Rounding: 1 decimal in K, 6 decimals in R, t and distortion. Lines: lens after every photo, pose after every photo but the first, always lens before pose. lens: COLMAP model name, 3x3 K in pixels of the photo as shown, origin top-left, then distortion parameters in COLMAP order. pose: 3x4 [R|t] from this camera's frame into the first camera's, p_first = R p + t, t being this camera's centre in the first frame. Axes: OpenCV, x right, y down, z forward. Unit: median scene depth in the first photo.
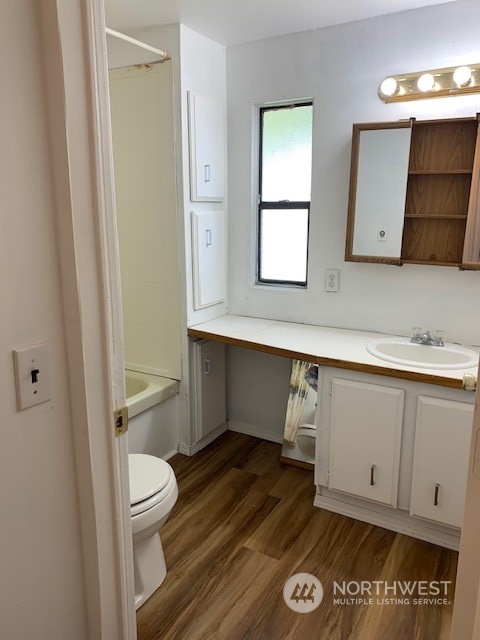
lens RADIAL K [[495.4, 0, 241.3], [0, 495.4, 319.7], [0, 0, 1]] dist [0.021591, -0.023665]
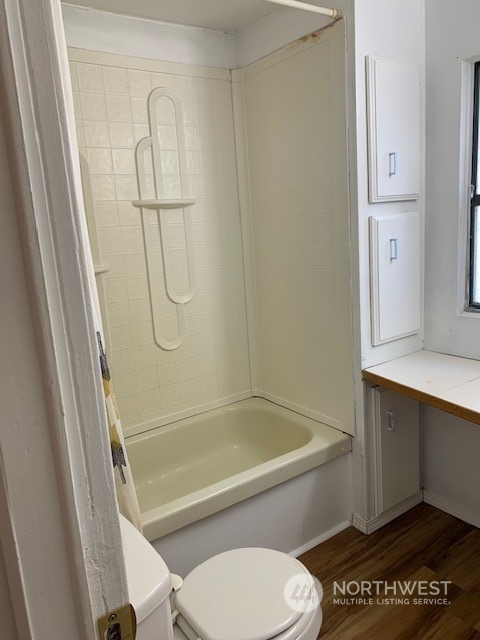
lens RADIAL K [[495.4, 0, 241.5], [0, 495.4, 317.7], [0, 0, 1]] dist [0.021591, -0.023665]
pose [[0.908164, 0.017007, -0.418269, 0.039157], [-0.021625, 0.999746, -0.006303, -0.053163], [0.418056, 0.014769, 0.908301, 0.226822]]
